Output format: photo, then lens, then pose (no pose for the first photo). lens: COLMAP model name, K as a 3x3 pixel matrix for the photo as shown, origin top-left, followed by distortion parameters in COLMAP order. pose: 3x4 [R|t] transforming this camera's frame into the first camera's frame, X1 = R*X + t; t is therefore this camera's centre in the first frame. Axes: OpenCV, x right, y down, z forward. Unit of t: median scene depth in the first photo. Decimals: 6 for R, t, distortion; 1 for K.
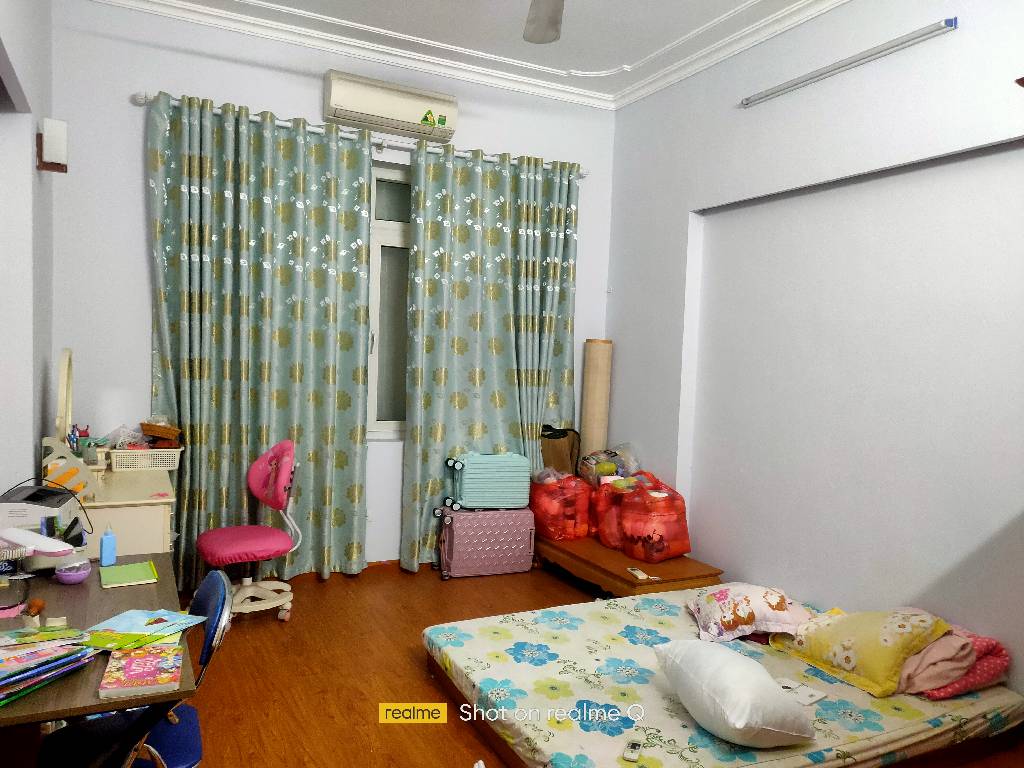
lens RADIAL K [[765.2, 0, 512.0], [0, 765.2, 384.0], [0, 0, 1]] dist [0.043584, -0.004936]
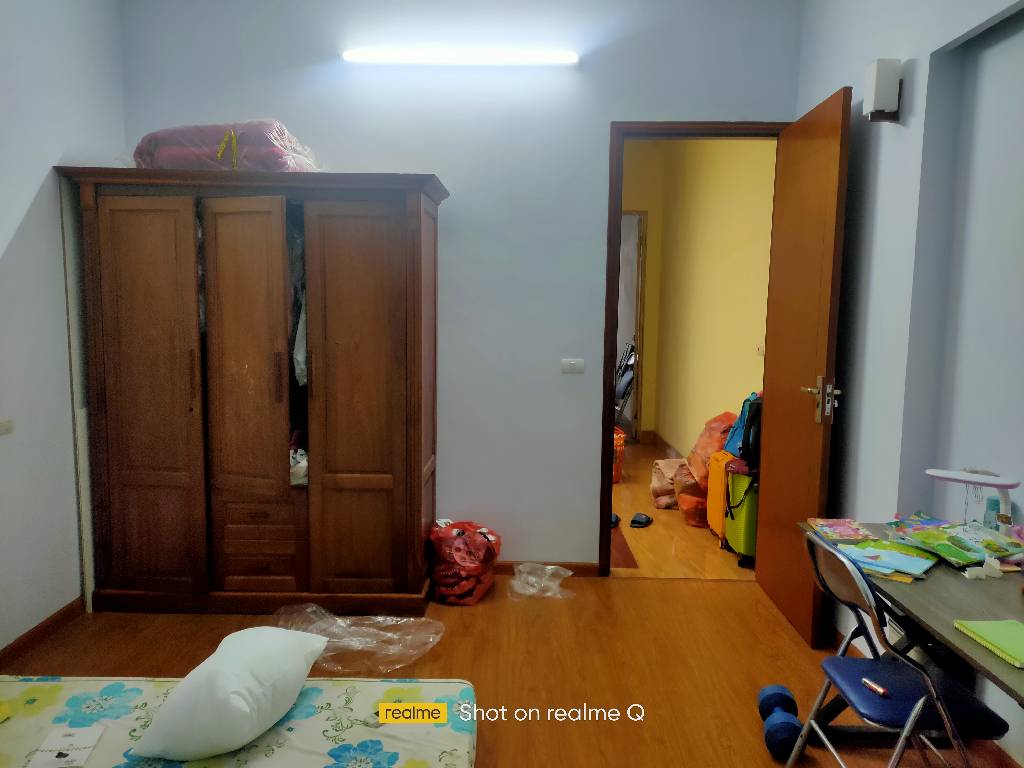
lens RADIAL K [[765.2, 0, 512.0], [0, 765.2, 384.0], [0, 0, 1]] dist [0.043584, -0.004936]
pose [[-0.897031, -0.093033, 0.432065, -0.335671], [-0.027125, 0.987340, 0.156281, -0.074206], [-0.441134, 0.128469, -0.888199, 1.636670]]
